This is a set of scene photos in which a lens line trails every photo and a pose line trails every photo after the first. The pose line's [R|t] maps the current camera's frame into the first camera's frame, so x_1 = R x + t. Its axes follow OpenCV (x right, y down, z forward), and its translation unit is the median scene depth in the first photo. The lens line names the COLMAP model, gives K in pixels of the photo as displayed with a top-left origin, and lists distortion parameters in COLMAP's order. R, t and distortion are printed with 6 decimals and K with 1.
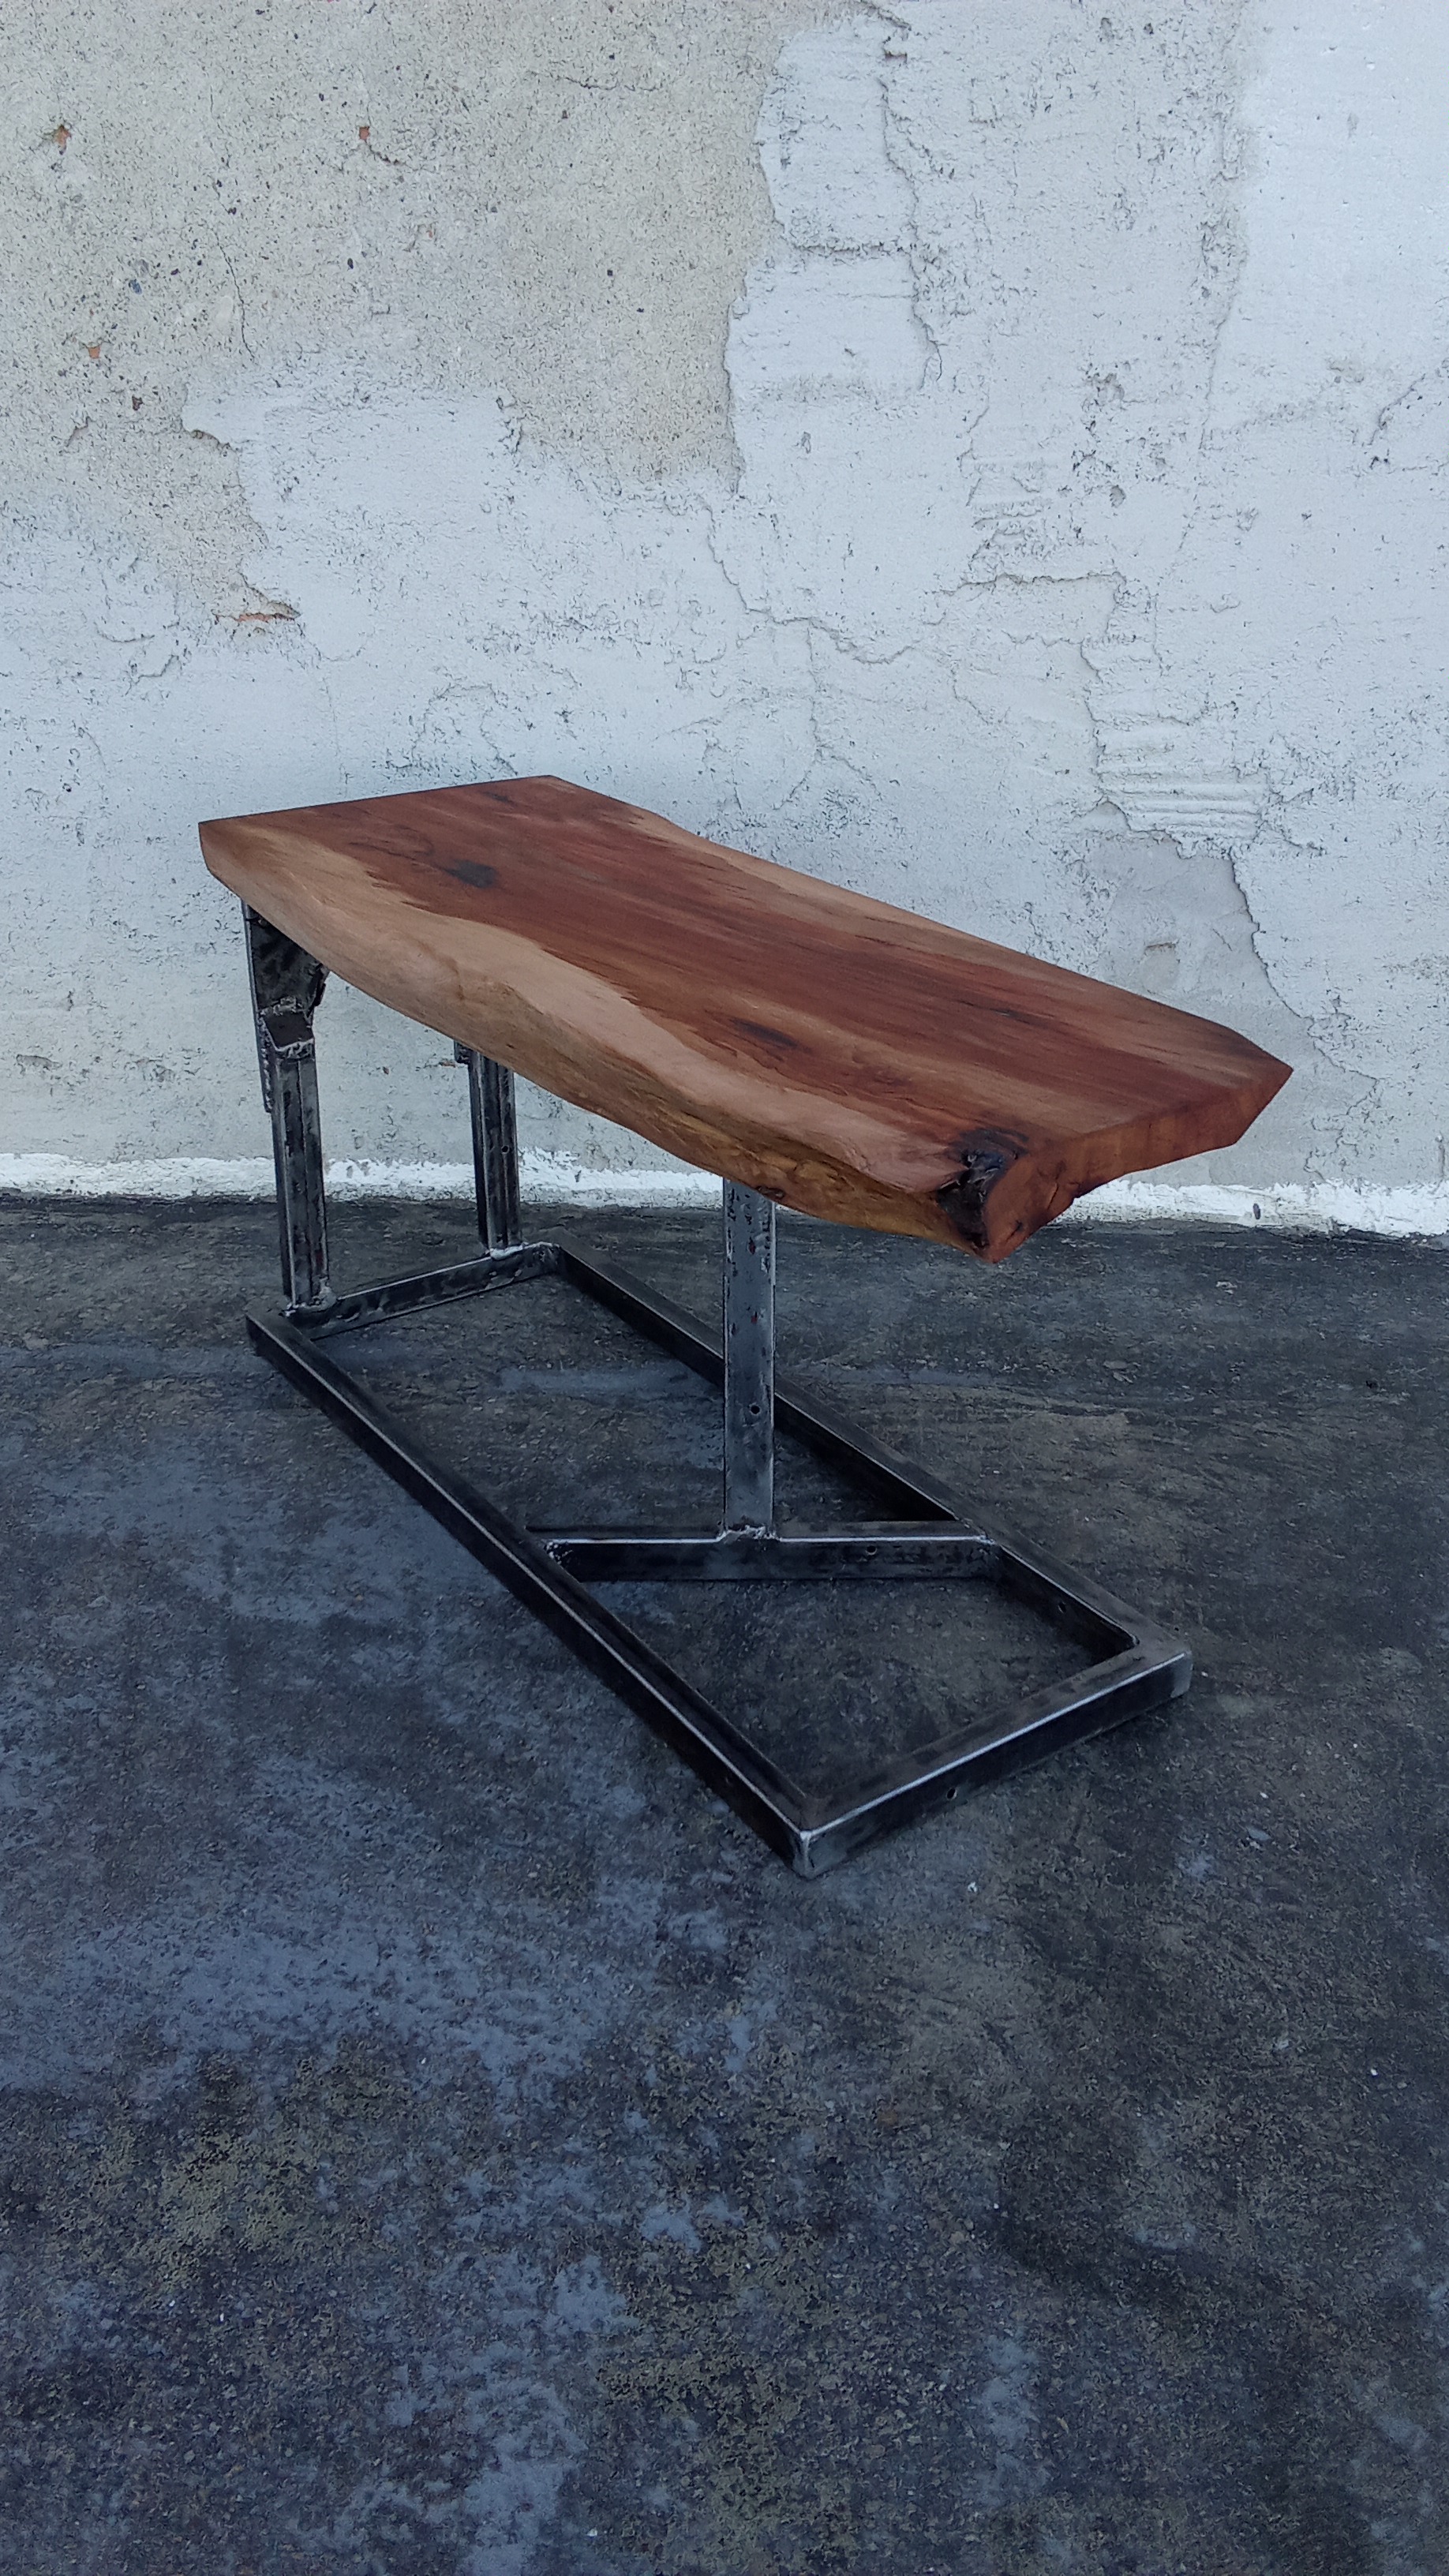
lens RADIAL K [[2031.6, 0, 714.6], [0, 2031.6, 1251.7], [0, 0, 1]] dist [0.104011, -0.165552]
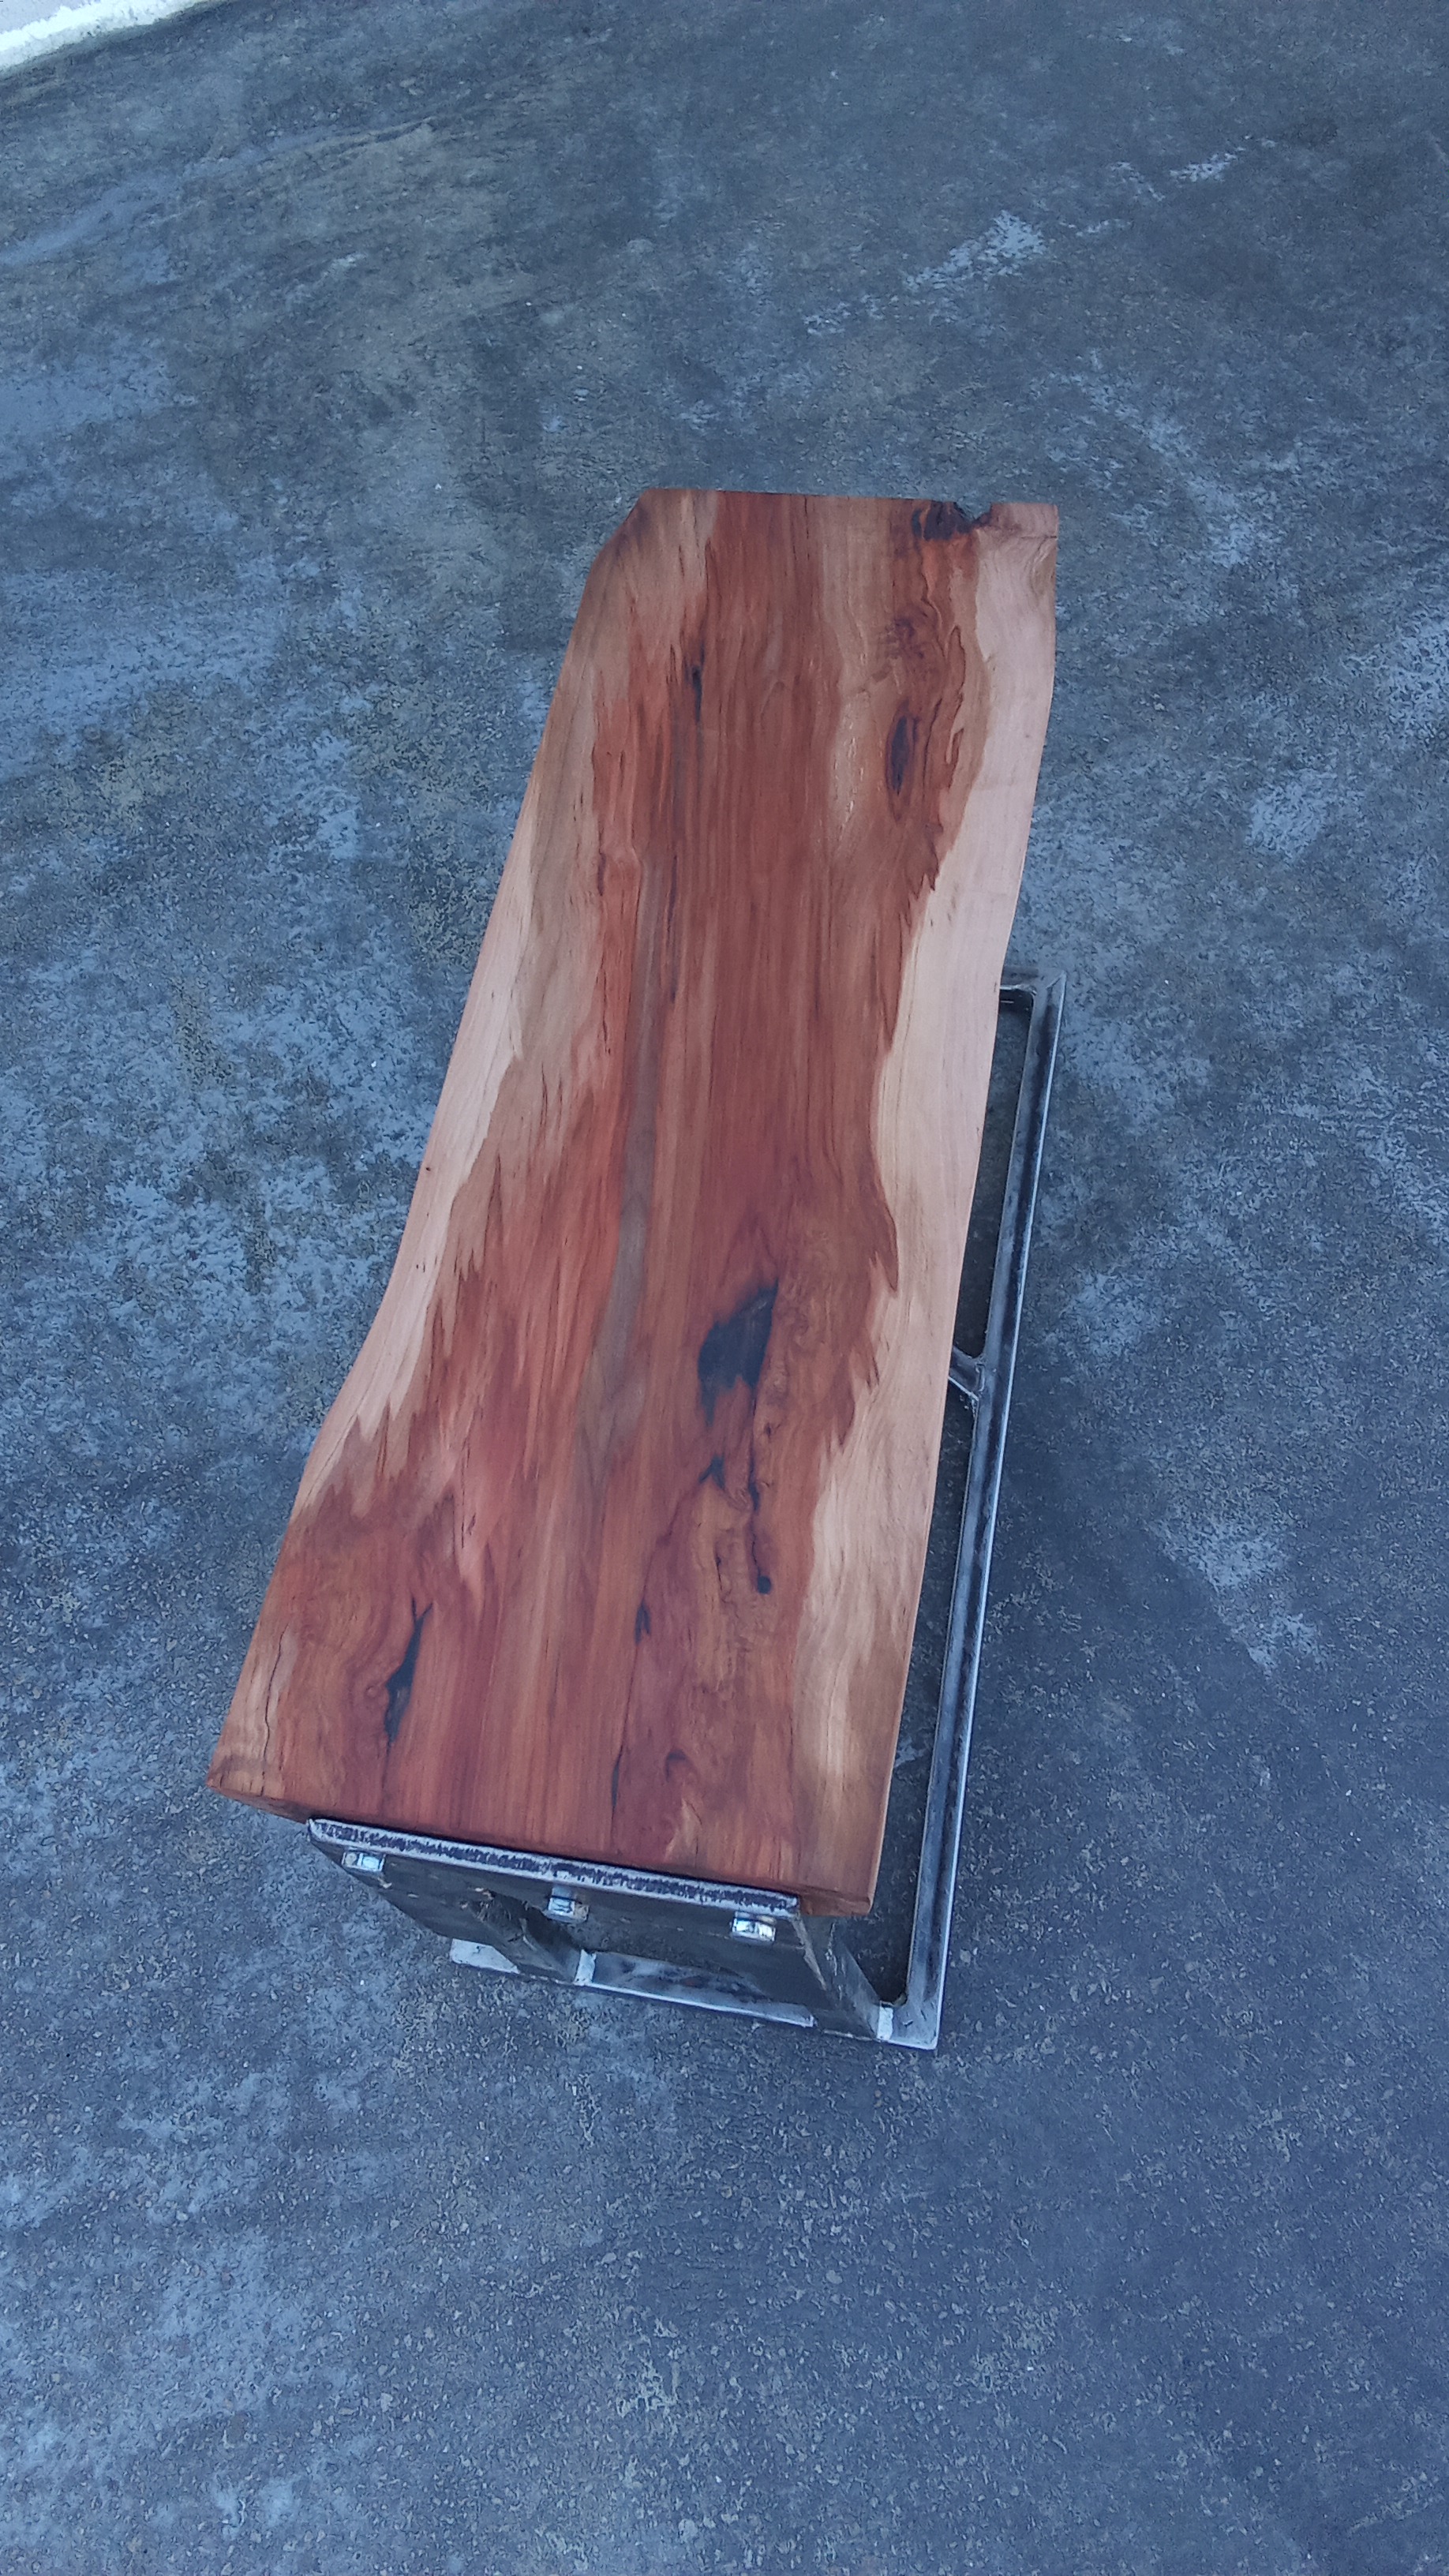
lens RADIAL K [[2031.6, 0, 714.5], [0, 2031.6, 1253.7], [0, 0, 1]] dist [0.104011, -0.165552]
pose [[0.906181, -0.414479, 0.083929, -0.056343], [0.289954, 0.753431, 0.590143, -0.116371], [-0.307836, -0.510440, 0.802924, -0.582786]]
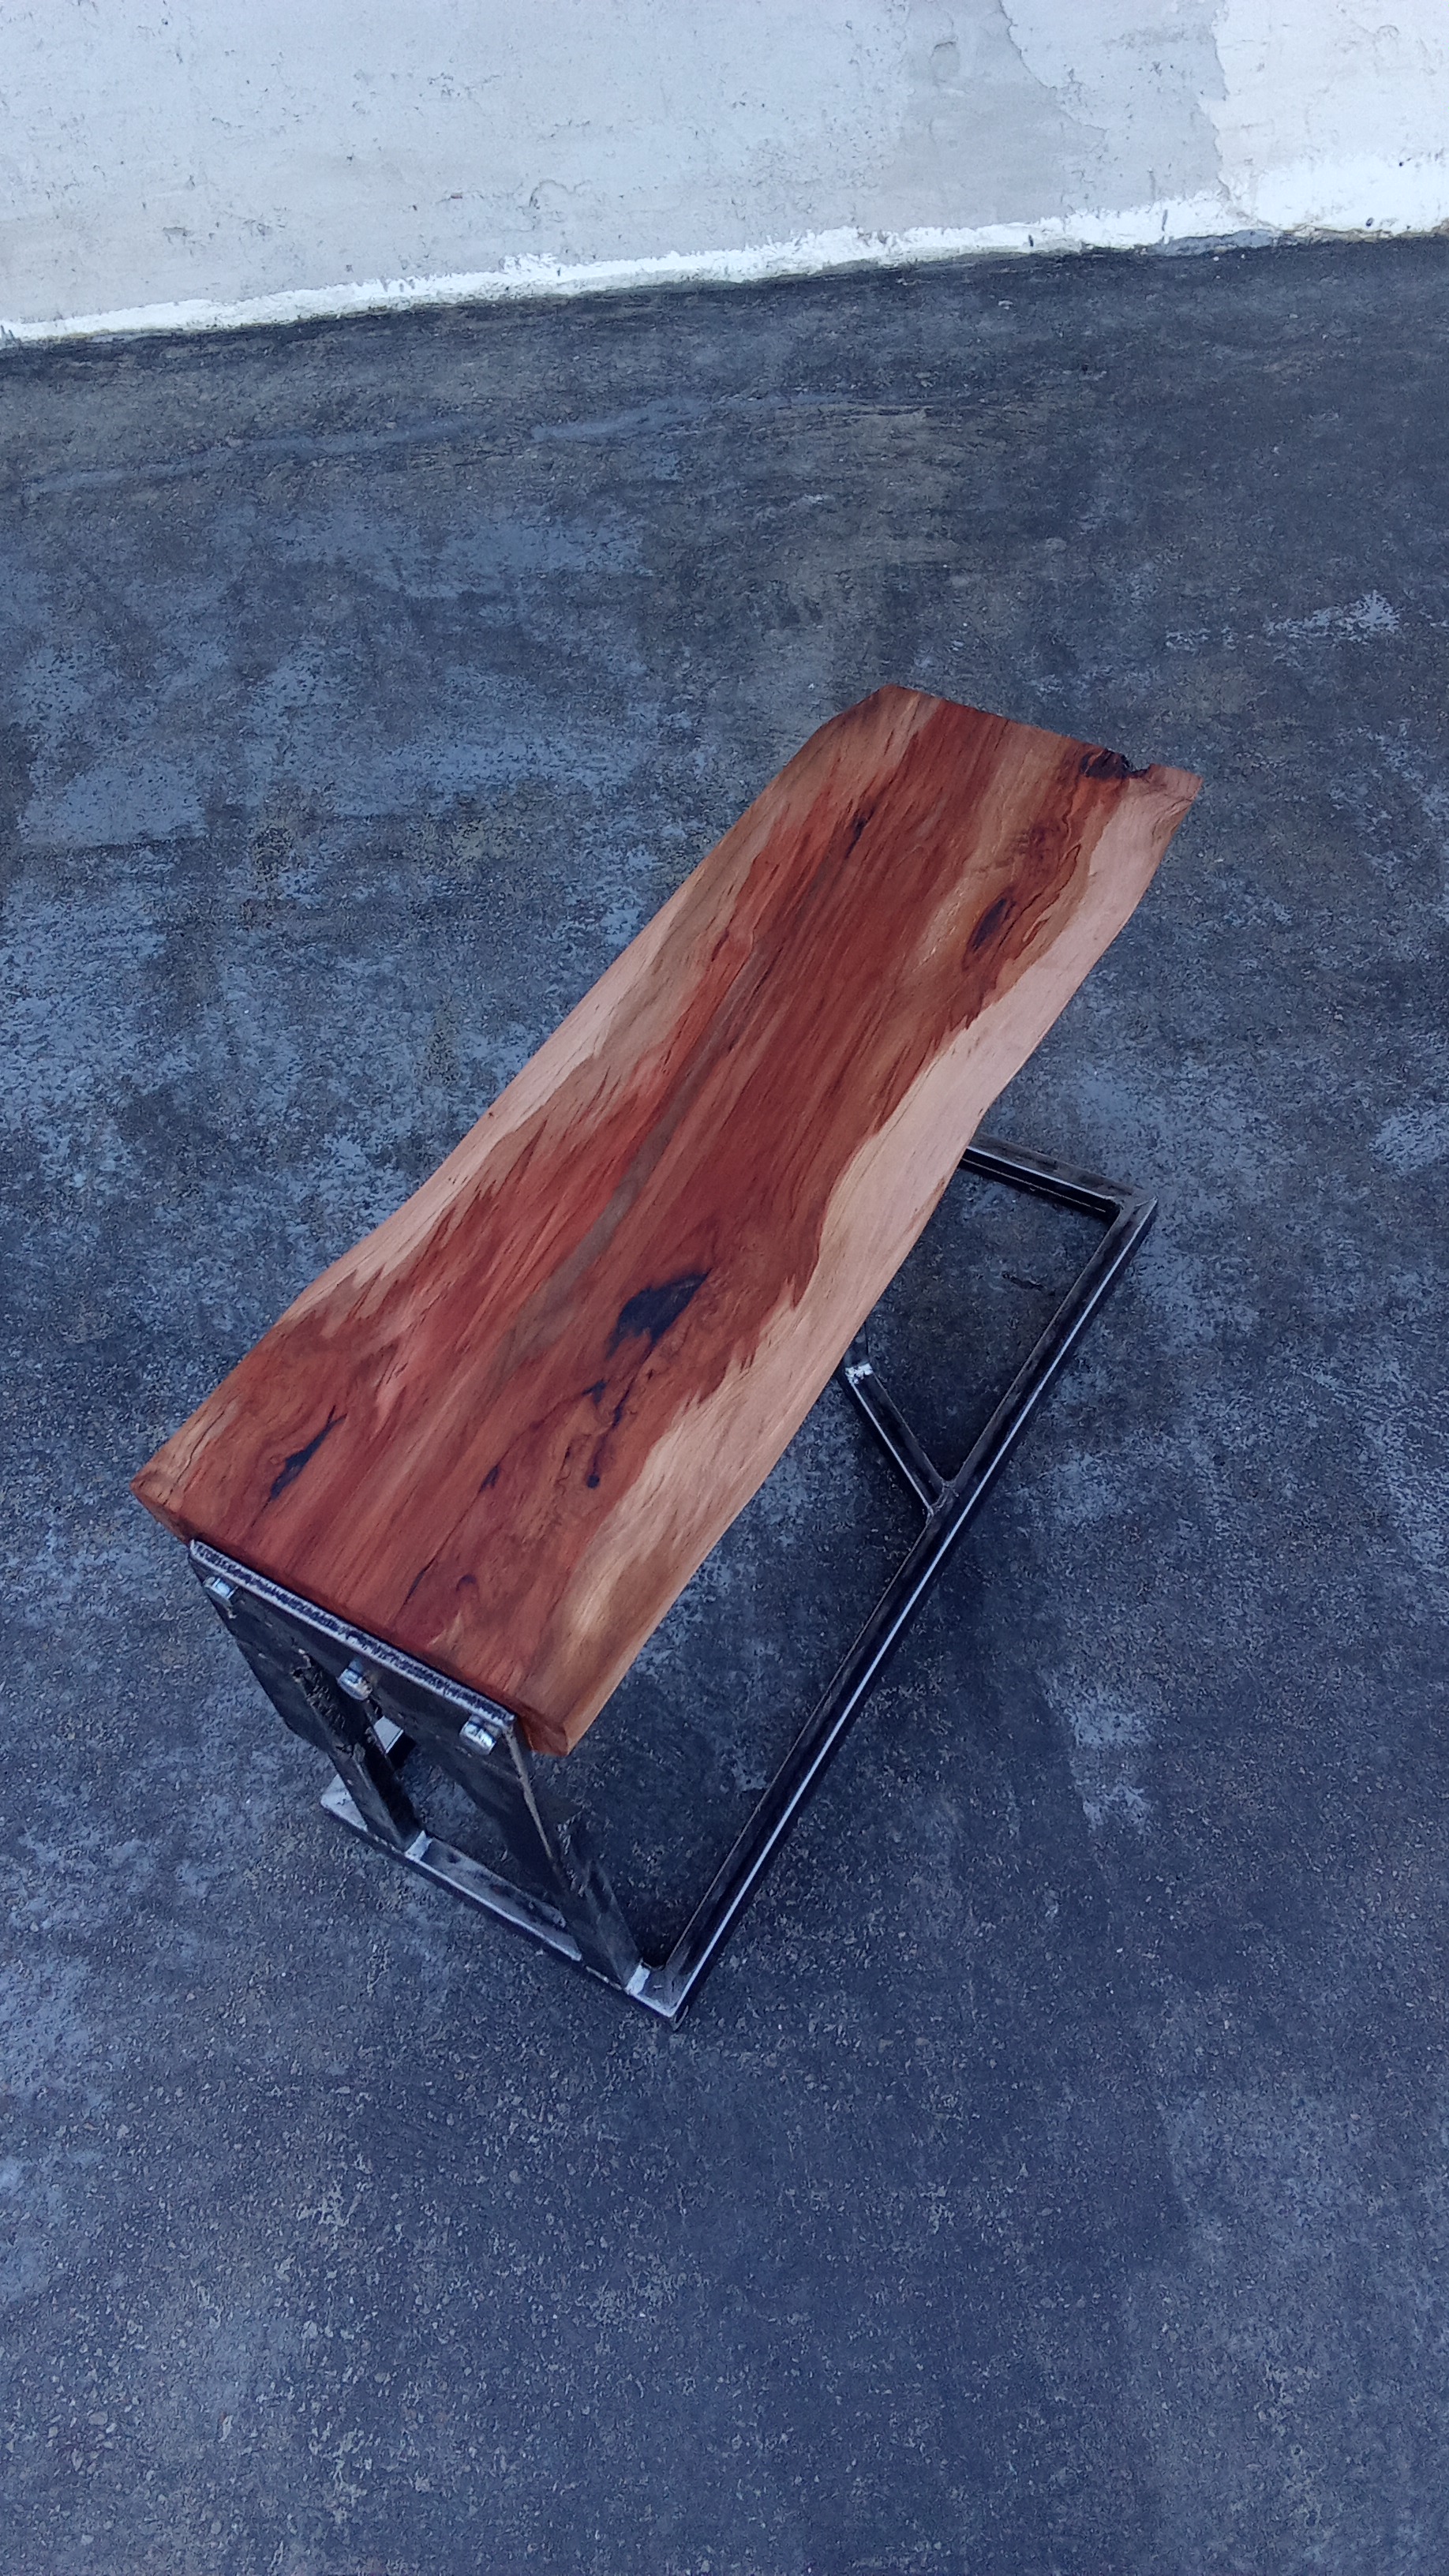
lens RADIAL K [[2031.6, 0, 711.0], [0, 2031.6, 1239.4], [0, 0, 1]] dist [0.104011, -0.165552]
pose [[0.993658, -0.100666, -0.050095, 0.054399], [0.112442, 0.889630, 0.442623, -0.078876], [0.000009, -0.445449, 0.895307, -0.769211]]
